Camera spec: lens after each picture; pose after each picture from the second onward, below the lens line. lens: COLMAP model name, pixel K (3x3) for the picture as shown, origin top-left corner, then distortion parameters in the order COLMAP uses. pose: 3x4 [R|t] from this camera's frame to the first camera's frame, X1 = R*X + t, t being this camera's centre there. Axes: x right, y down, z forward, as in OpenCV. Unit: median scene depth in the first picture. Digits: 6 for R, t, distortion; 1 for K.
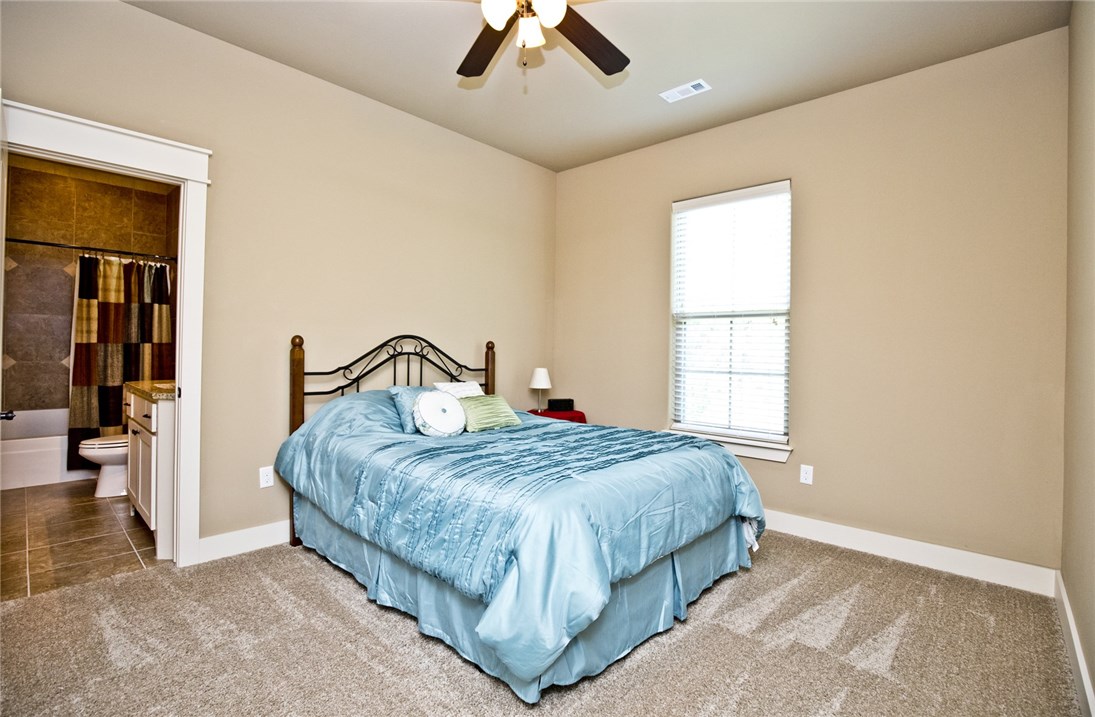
lens RADIAL K [[502.5, 0, 545.2], [0, 502.5, 347.0], [0, 0, 1]] dist [-0.021329, 0.000626]
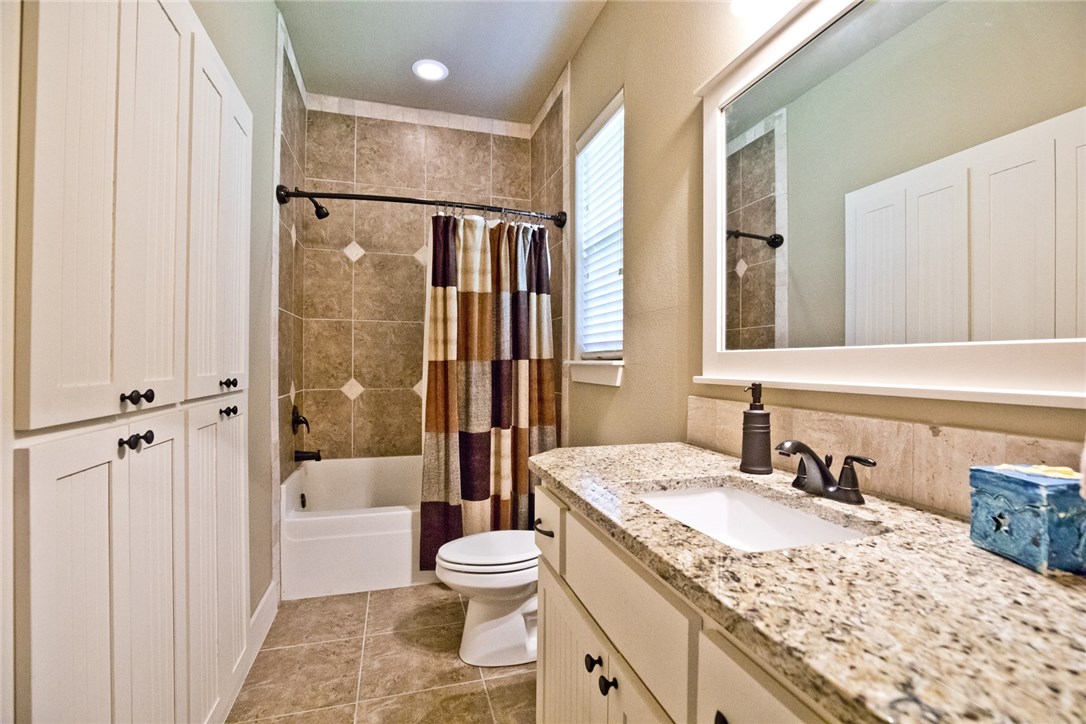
lens RADIAL K [[496.3, 0, 543.0], [0, 496.3, 362.0], [0, 0, 1]] dist [-0.026311, 0.000655]
pose [[0.861909, -0.013615, -0.506880, -0.500217], [0.010792, 0.999906, -0.008506, 0.000075], [0.506948, 0.001861, 0.861975, 0.522520]]
